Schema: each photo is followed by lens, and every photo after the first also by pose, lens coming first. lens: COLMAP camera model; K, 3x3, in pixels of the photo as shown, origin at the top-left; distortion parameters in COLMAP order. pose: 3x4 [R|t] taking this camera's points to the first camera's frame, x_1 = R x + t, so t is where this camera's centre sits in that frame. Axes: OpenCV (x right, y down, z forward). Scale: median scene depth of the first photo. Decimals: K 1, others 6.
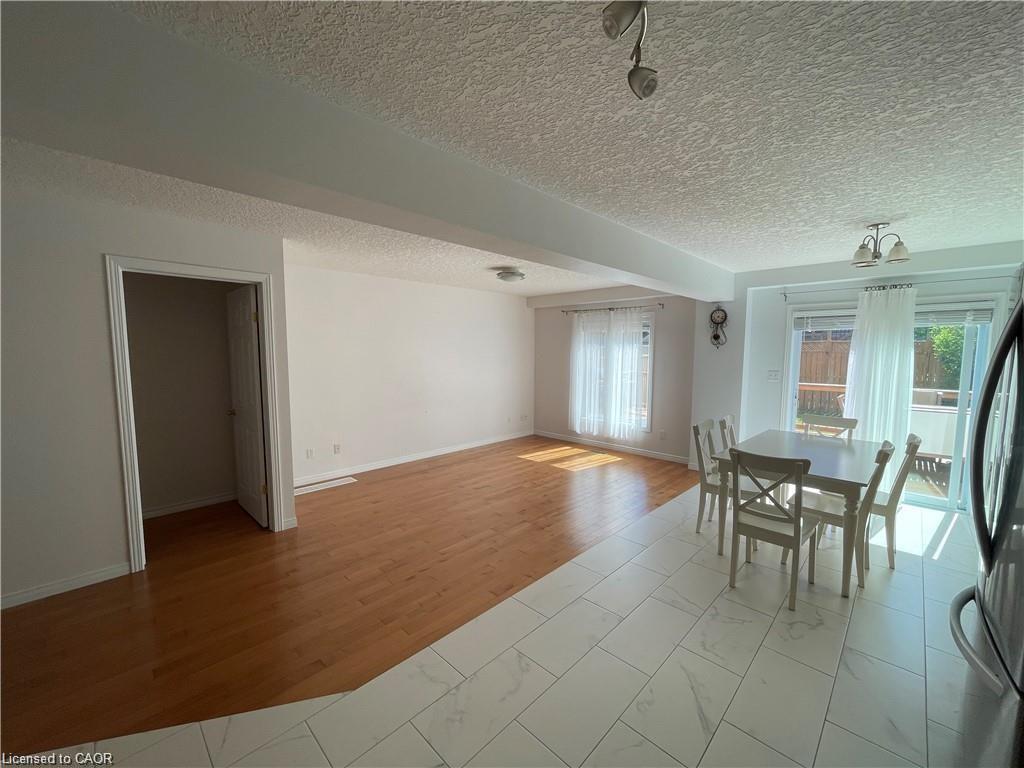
lens RADIAL K [[413.0, 0, 508.6], [0, 413.0, 390.2], [0, 0, 1]] dist [0.001312, 0.000304]
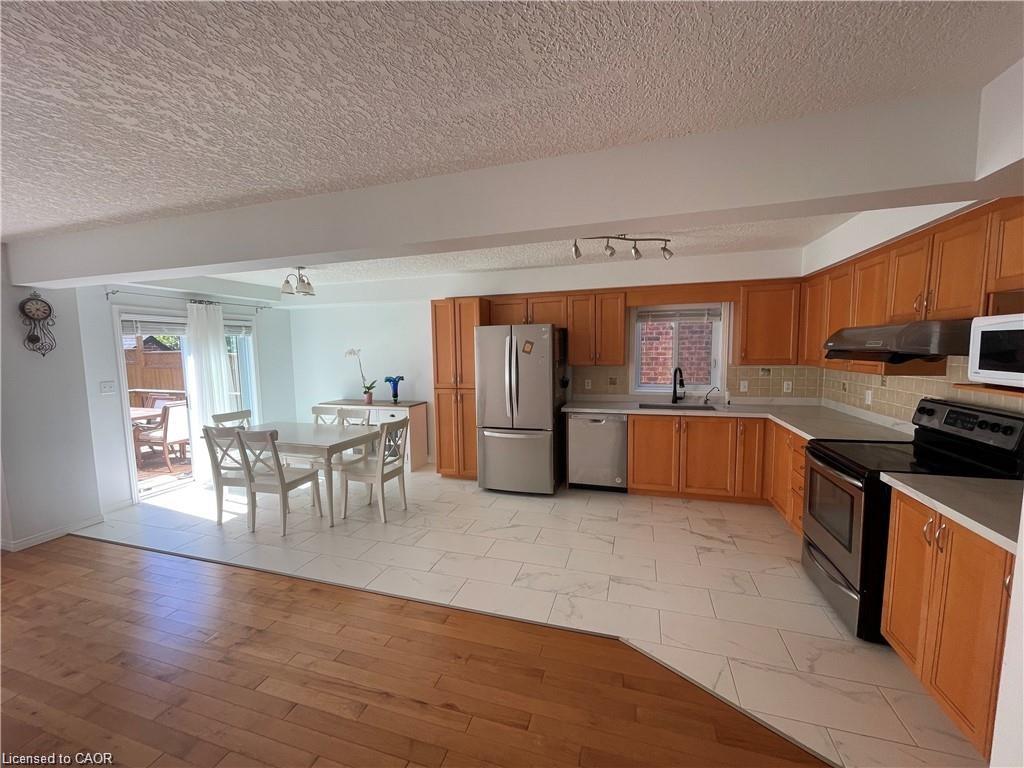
lens RADIAL K [[413.0, 0, 508.6], [0, 413.0, 390.2], [0, 0, 1]] dist [0.001312, 0.000304]
pose [[-0.452631, -0.089447, 0.887200, -0.456928], [0.096458, 0.984206, 0.148438, -0.072719], [-0.886465, 0.152765, -0.436855, 0.625124]]
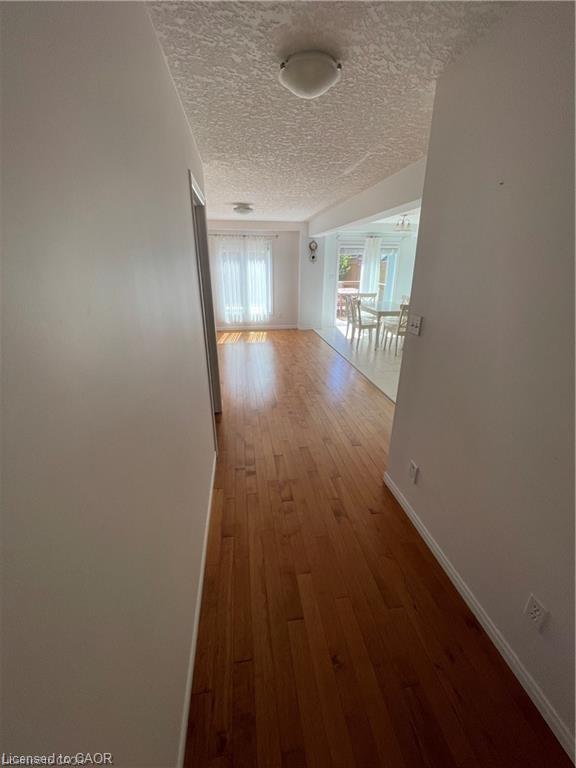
lens RADIAL K [[309.8, 0, 283.8], [0, 309.8, 379.7], [0, 0, 1]] dist [0.001312, 0.000304]
pose [[0.610330, -0.285765, 0.738807, -0.794571], [0.079061, 0.949982, 0.302133, -0.034875], [-0.788192, -0.125990, 0.602395, 0.172415]]
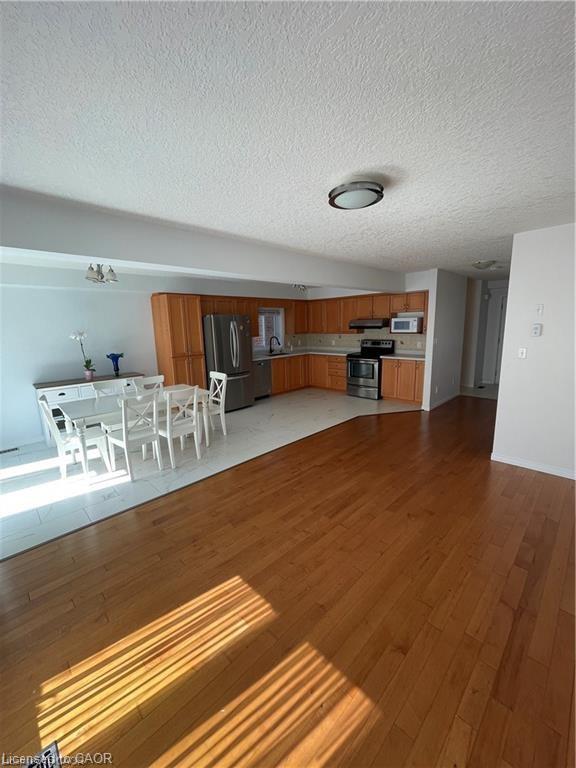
lens RADIAL K [[309.8, 0, 283.8], [0, 309.8, 379.7], [0, 0, 1]] dist [0.001312, 0.000304]
pose [[-0.999719, 0.017504, 0.015962, 0.094209], [0.021125, 0.963639, 0.266370, -0.146095], [-0.010719, 0.266632, -0.963739, 1.366529]]
